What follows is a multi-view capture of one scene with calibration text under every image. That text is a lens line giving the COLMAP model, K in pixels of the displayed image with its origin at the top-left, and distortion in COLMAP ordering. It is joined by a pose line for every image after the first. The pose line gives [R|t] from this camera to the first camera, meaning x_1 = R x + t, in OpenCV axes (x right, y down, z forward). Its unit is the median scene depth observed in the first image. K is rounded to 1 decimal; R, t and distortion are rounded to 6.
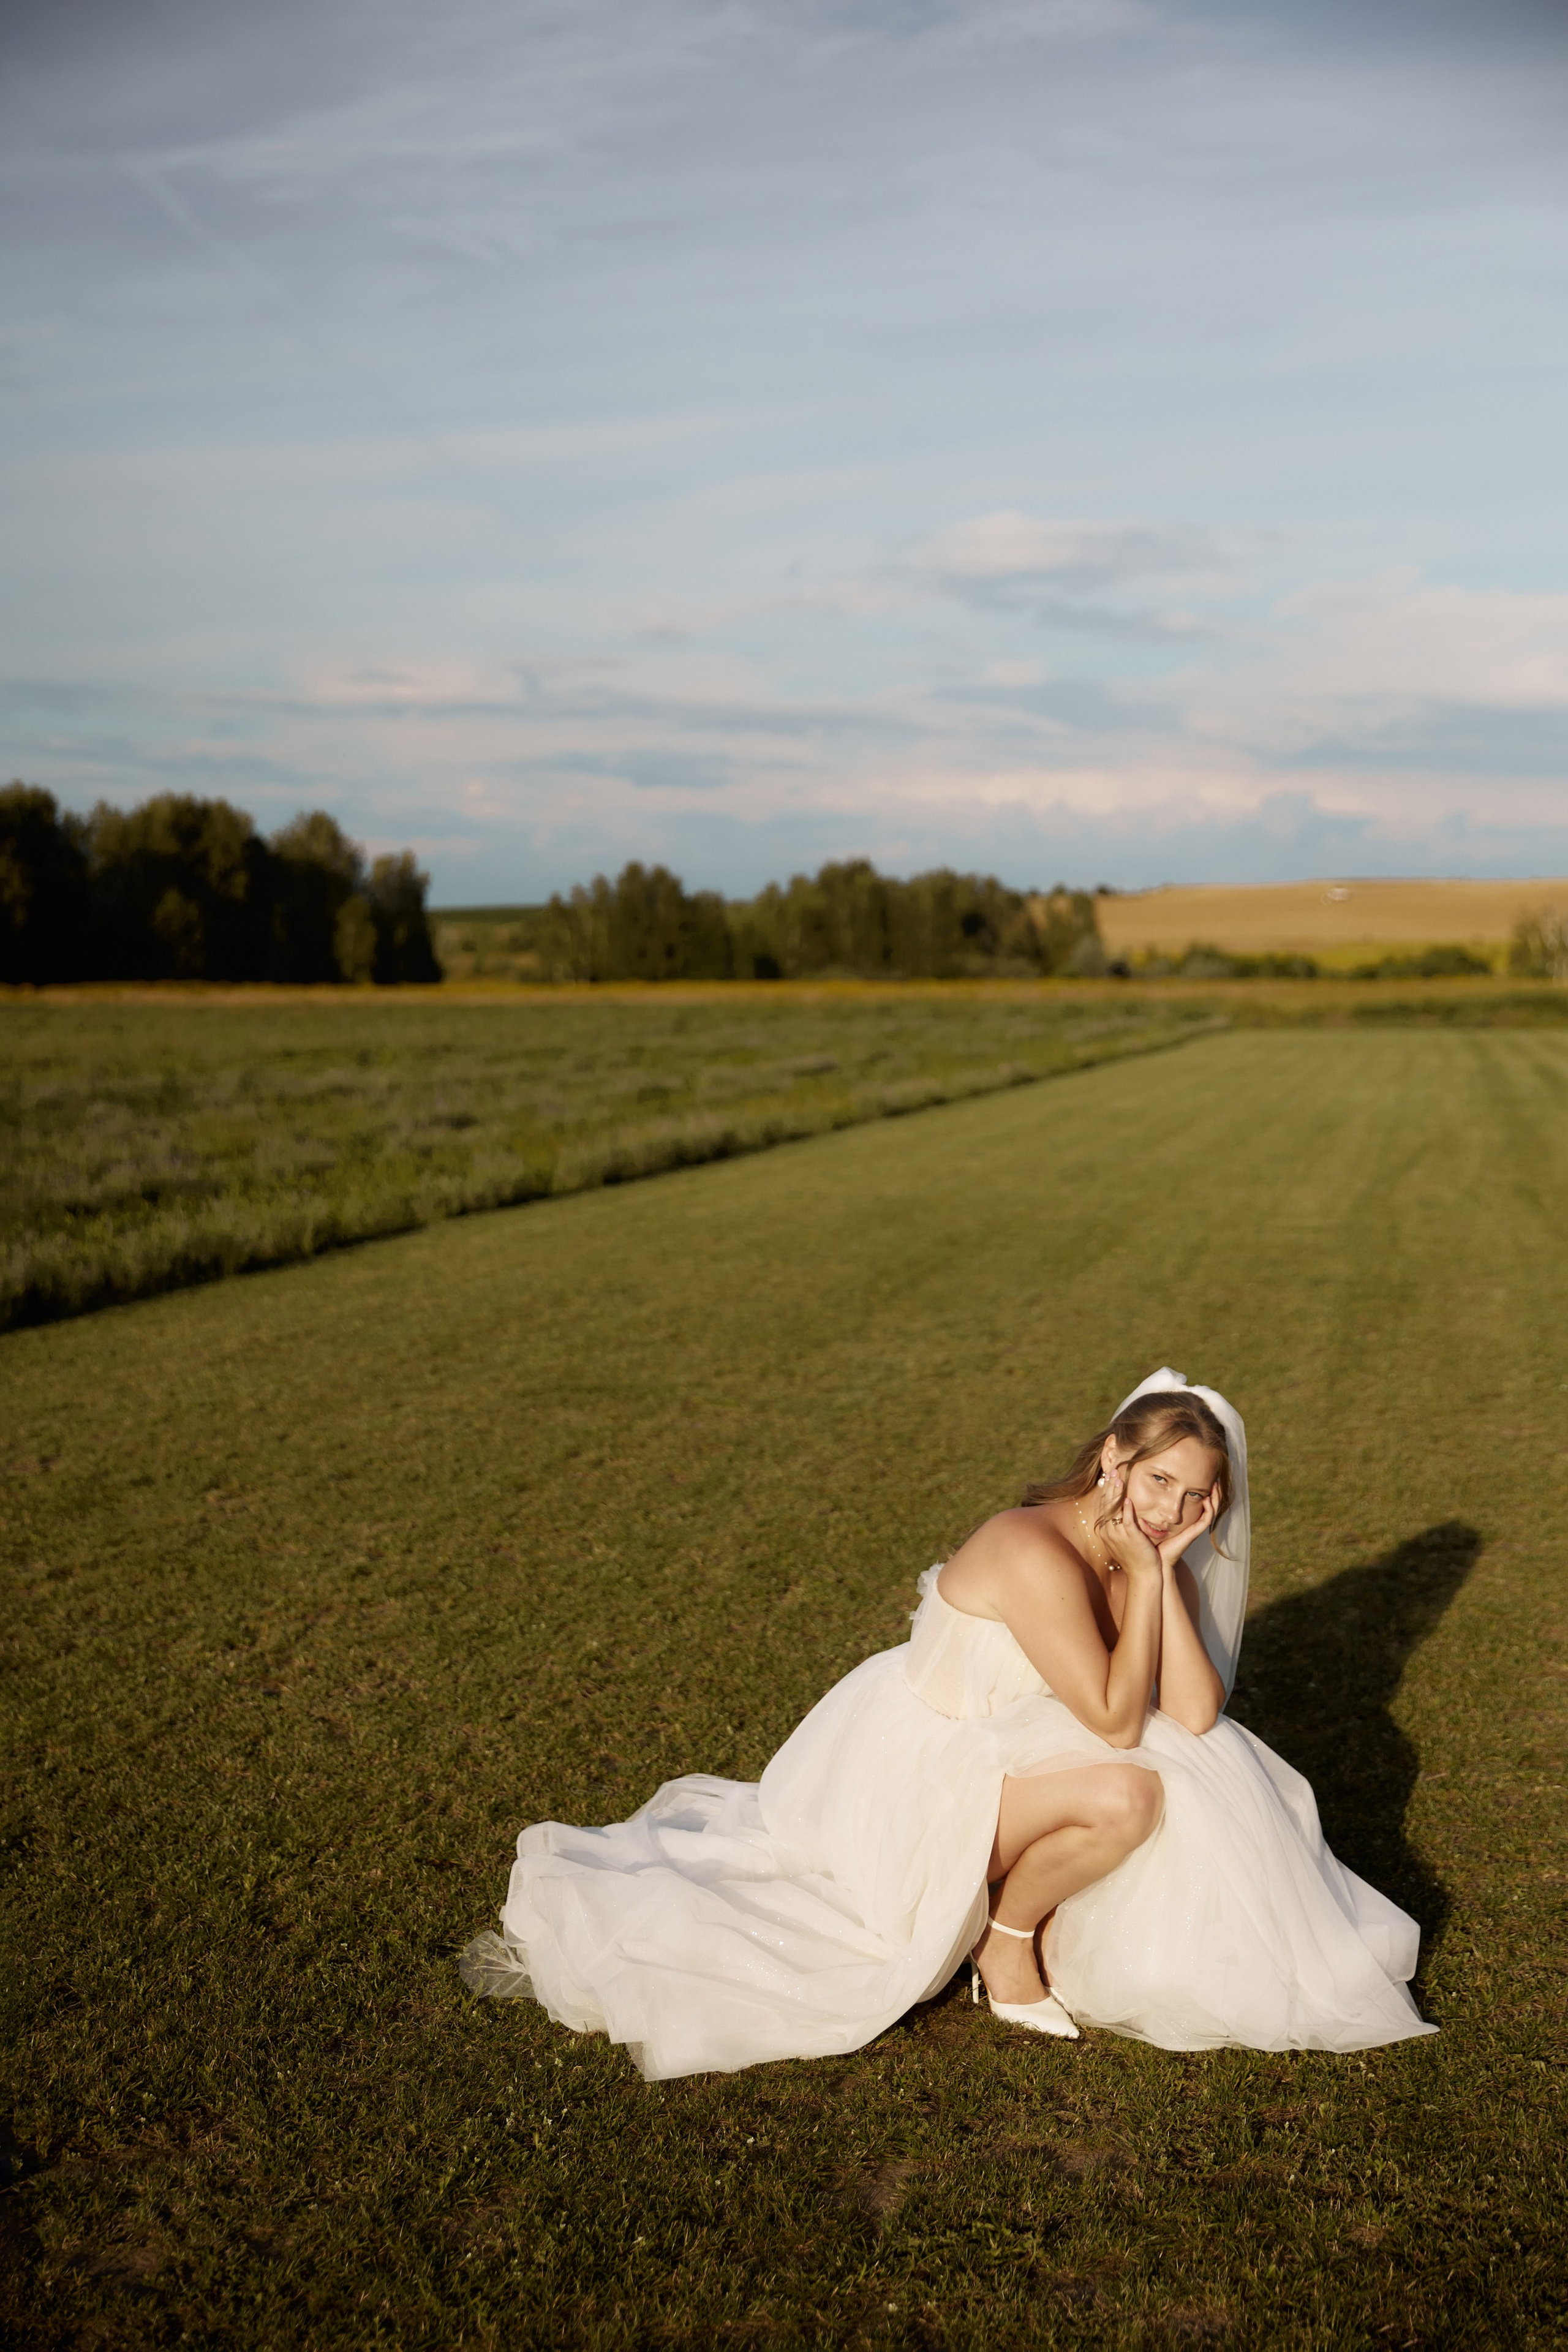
lens RADIAL K [[2973.3, 0, 784.0], [0, 2973.3, 1176.0], [0, 0, 1]] dist [-0.000329, -0.012981]
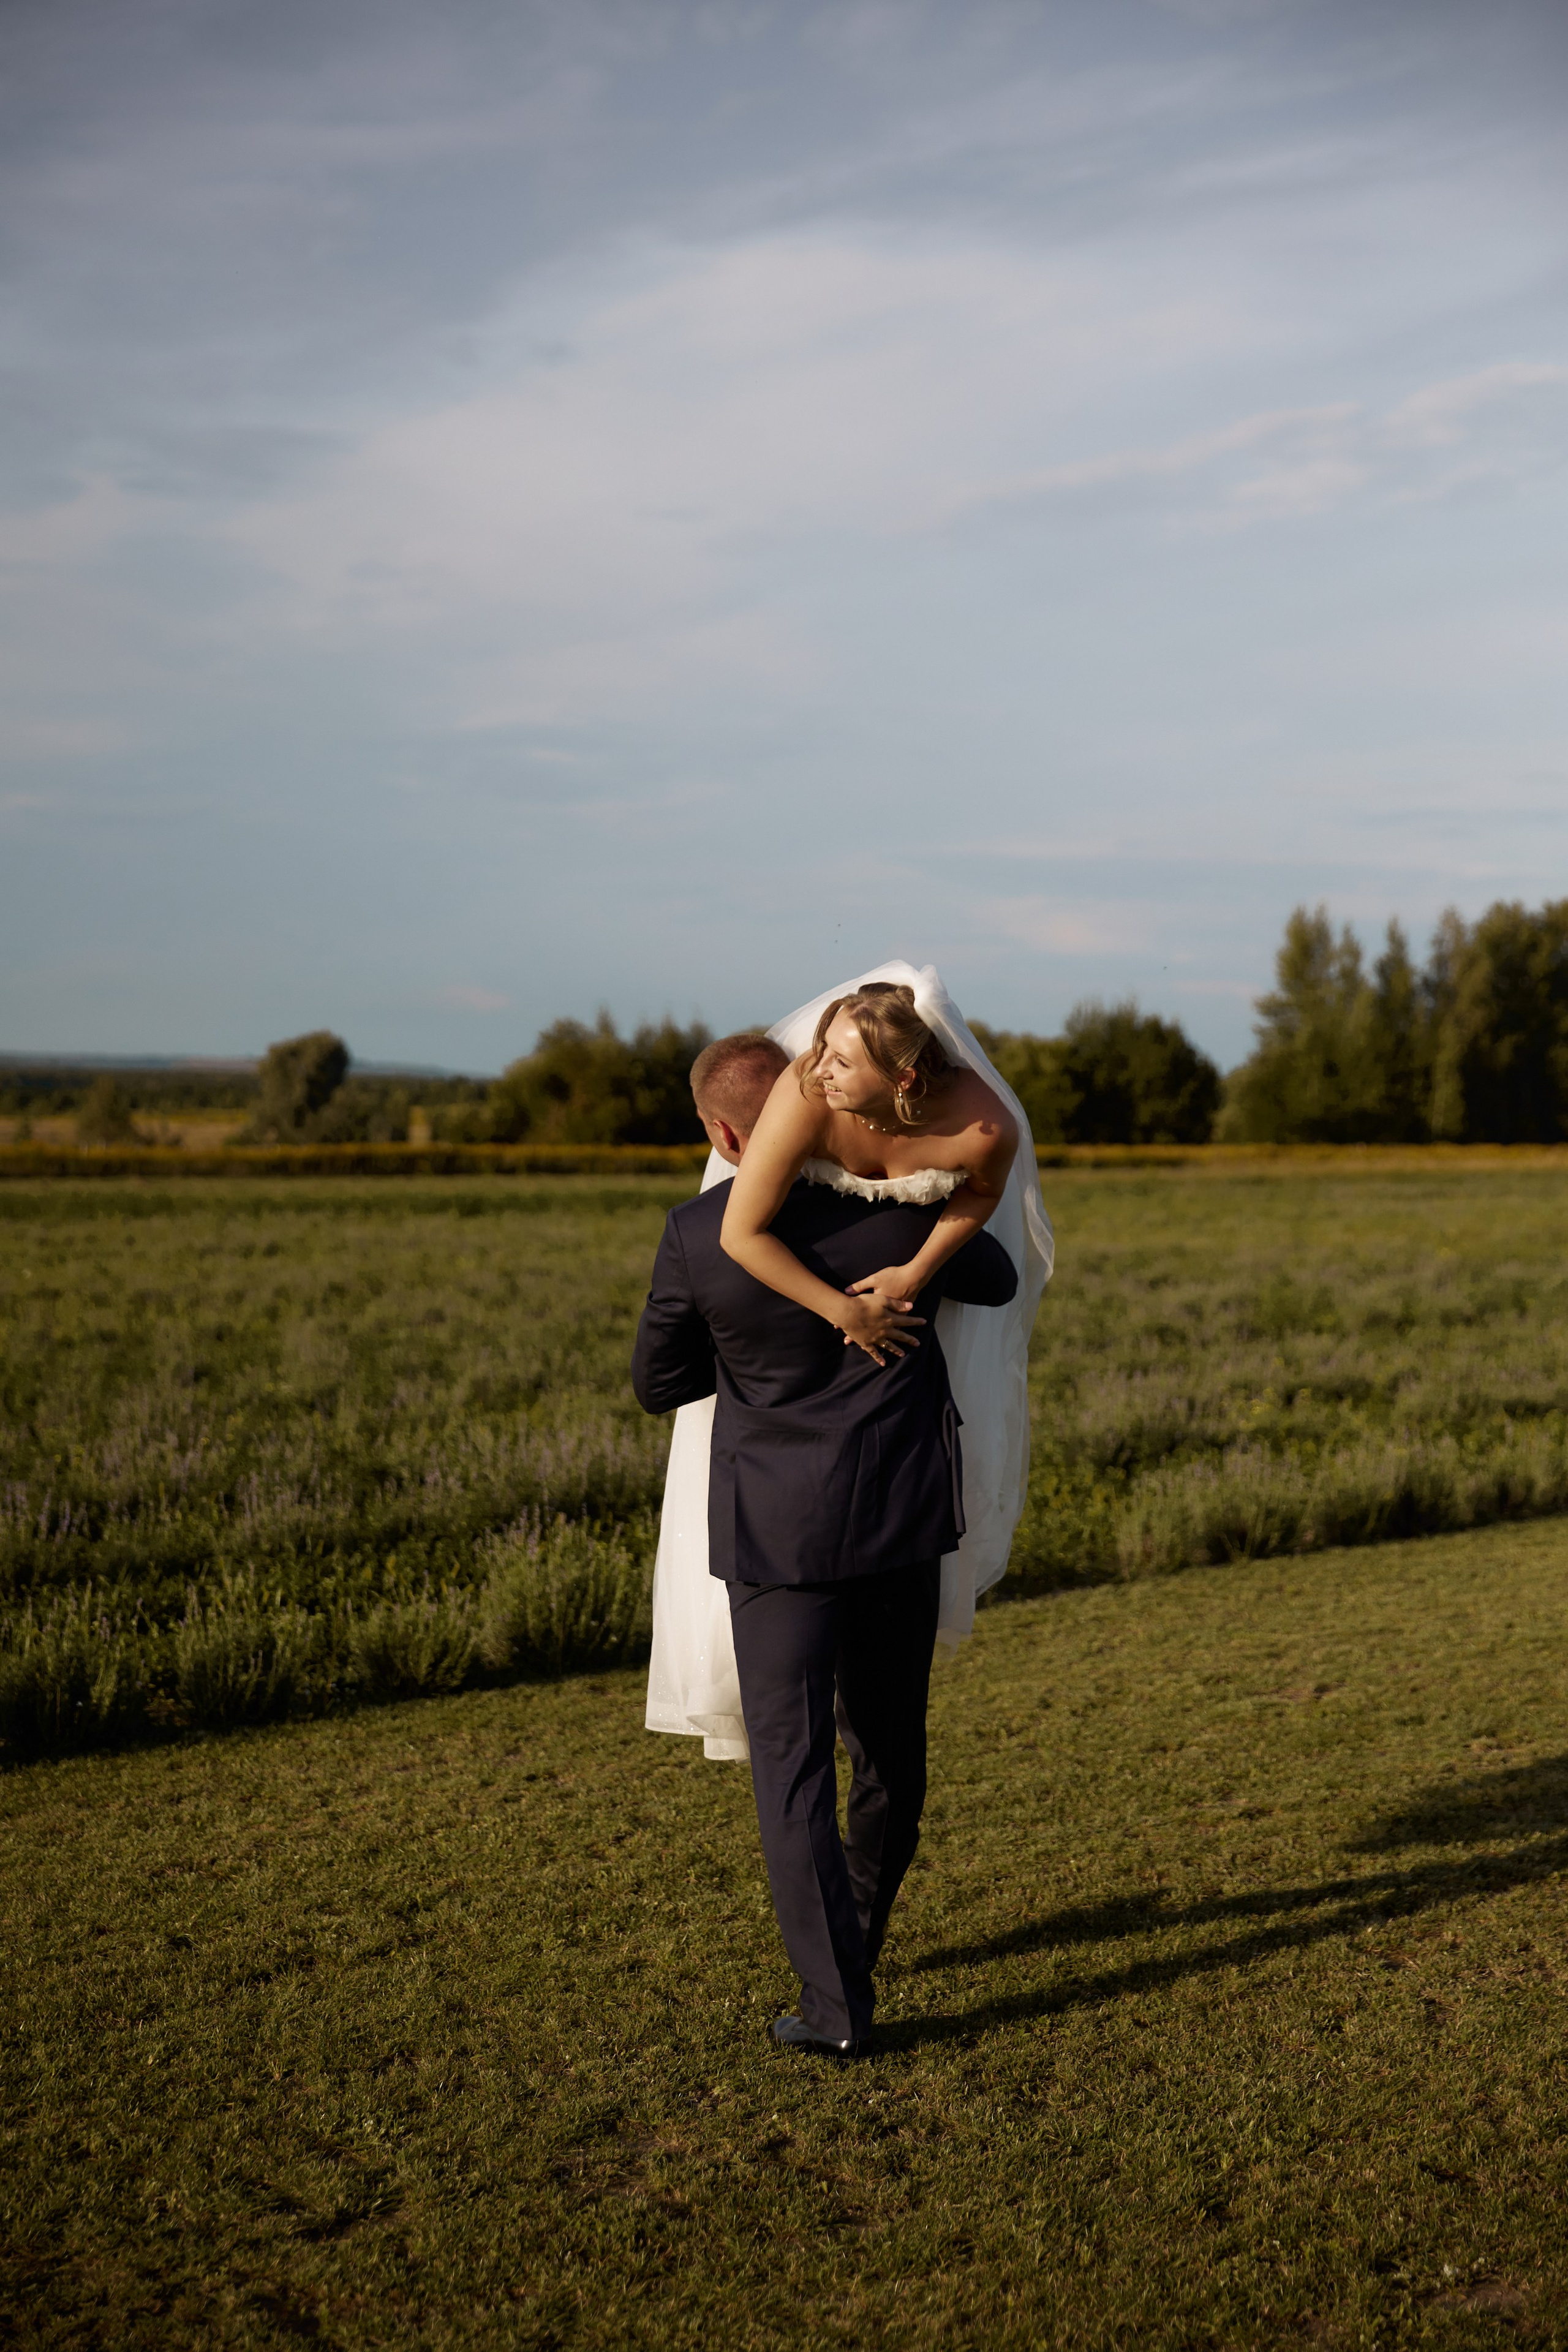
lens RADIAL K [[3553.0, 0, 784.0], [0, 3553.0, 1176.0], [0, 0, 1]] dist [0.016954, 0.103776]
pose [[0.881379, 0.008957, -0.472324, 0.129698], [-0.035139, 0.998294, -0.046638, -0.000913], [0.471100, 0.057703, 0.880190, -0.007889]]
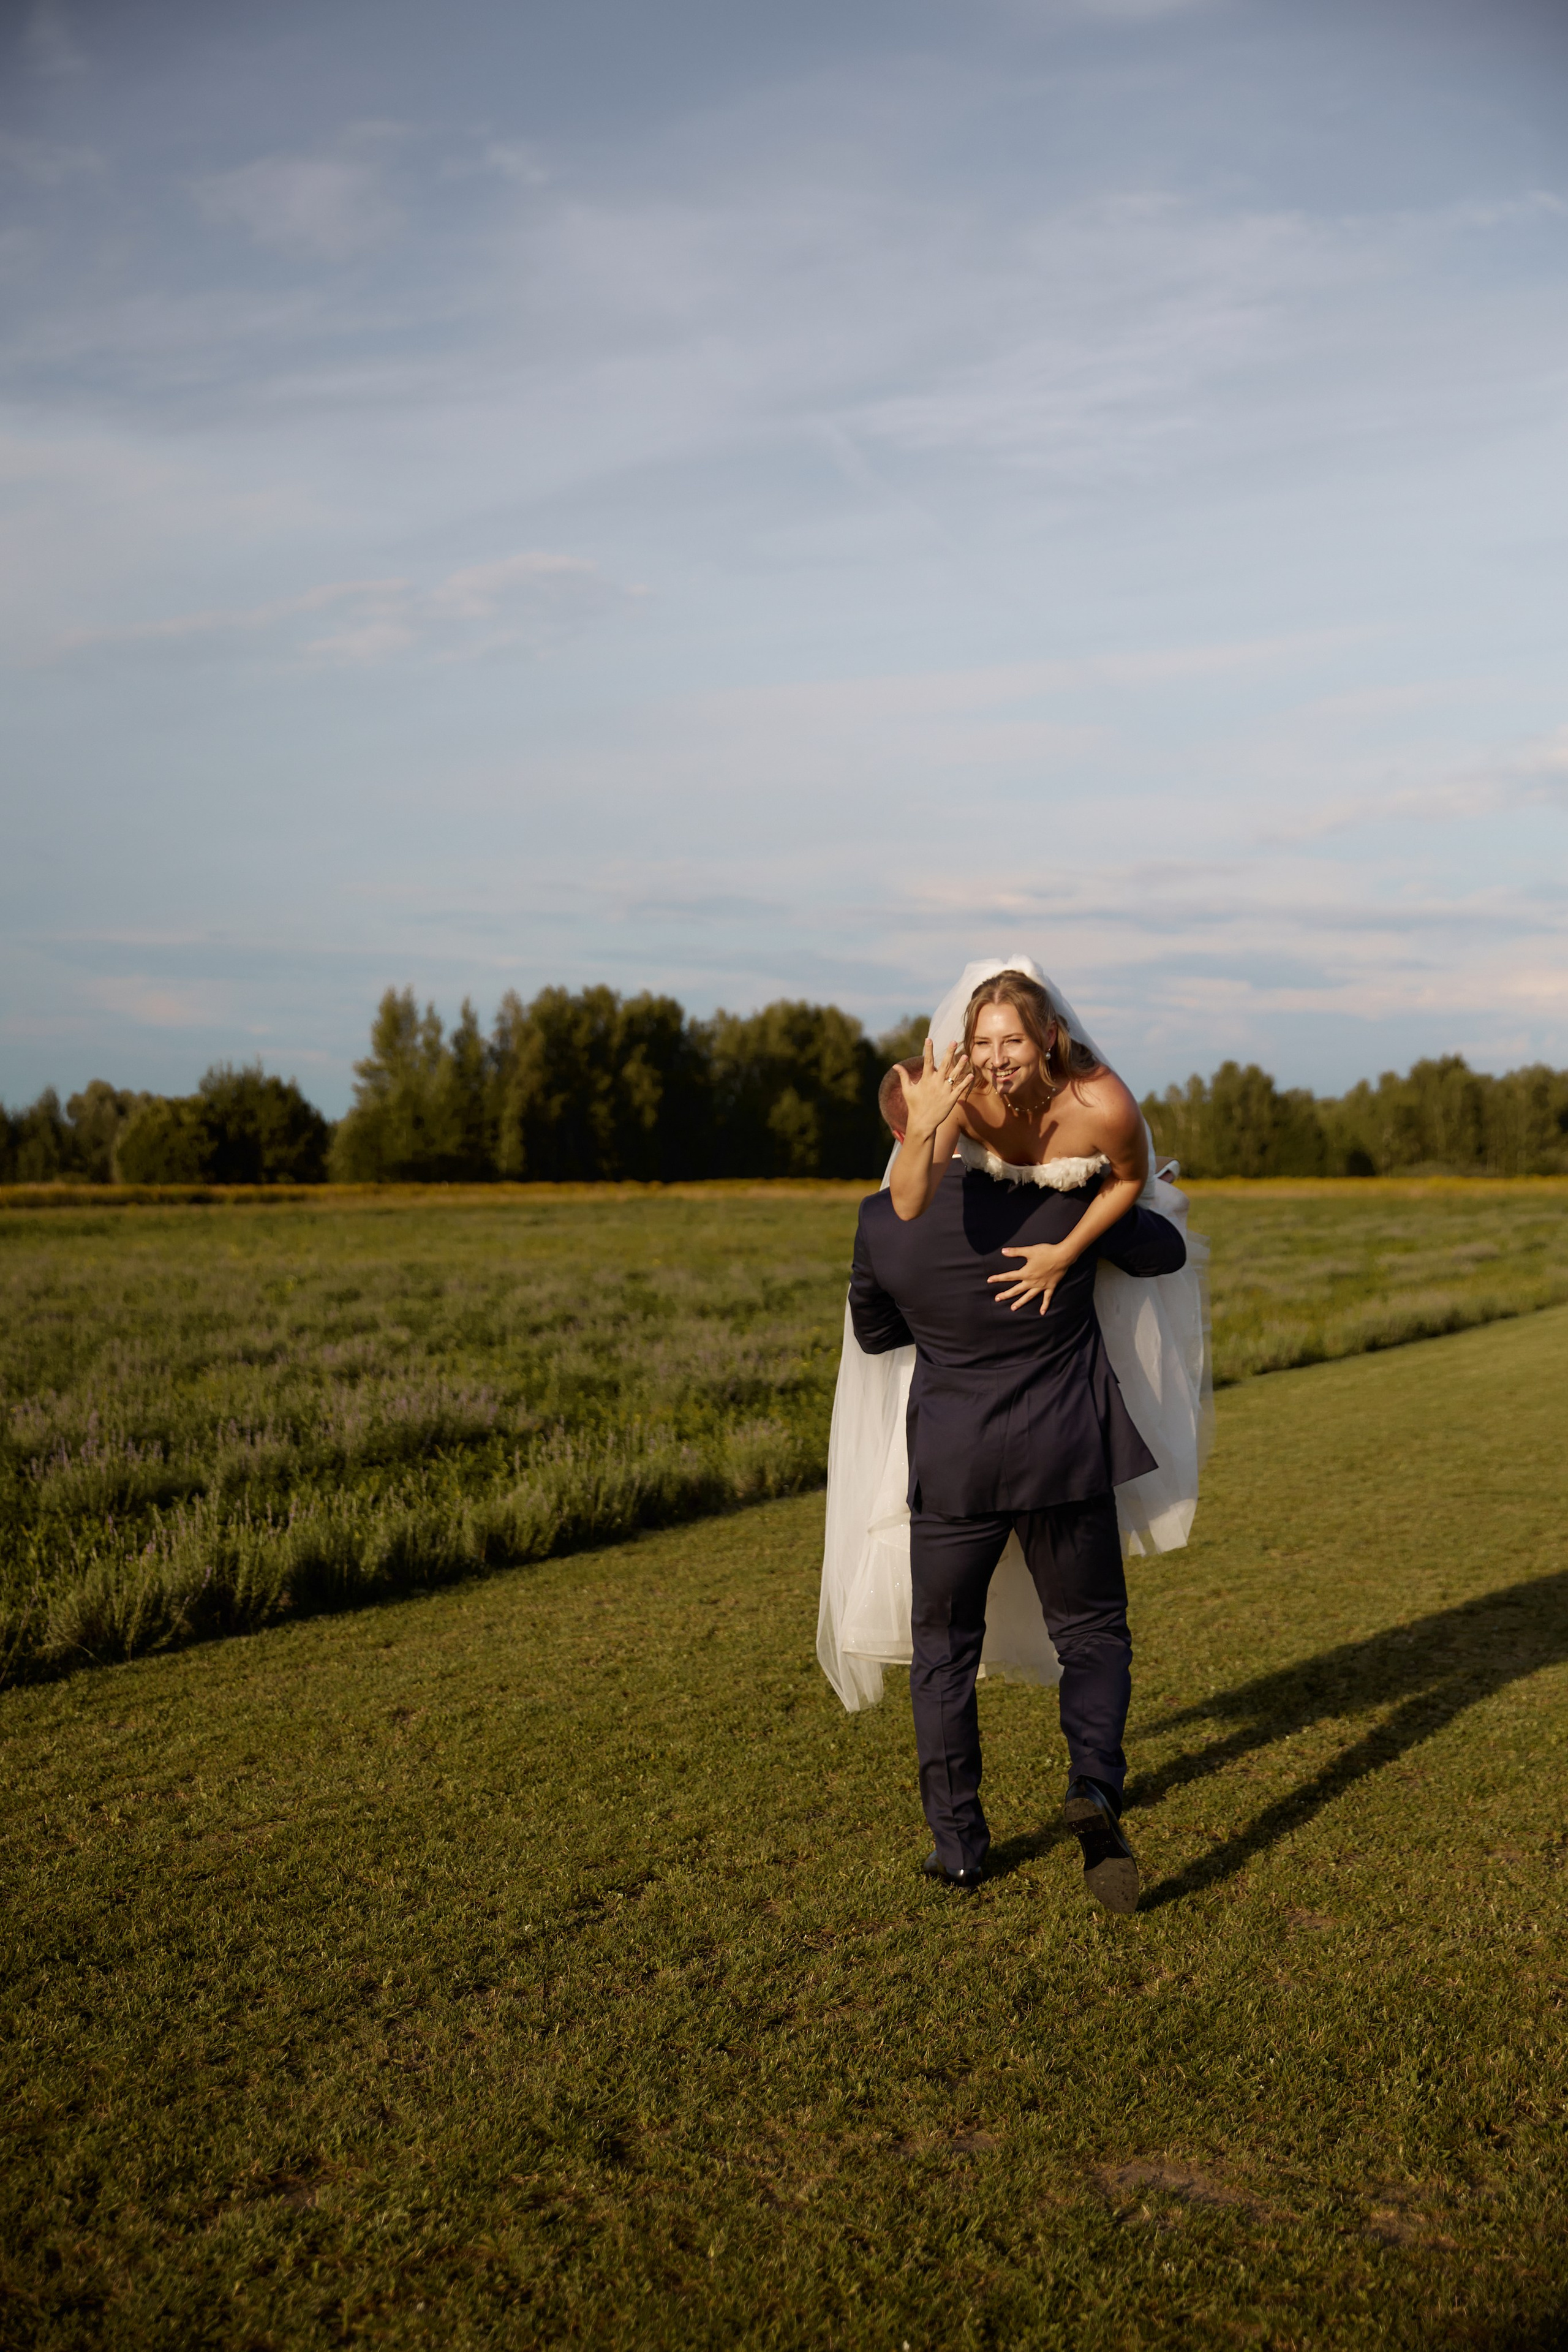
lens RADIAL K [[2975.5, 0, 784.0], [0, 2975.5, 1176.0], [0, 0, 1]] dist [-0.007990, 0.015535]
pose [[0.982978, -0.002326, -0.183707, -0.197606], [-0.009952, 0.997777, -0.065888, 0.036035], [0.183452, 0.066594, 0.980770, -0.378711]]
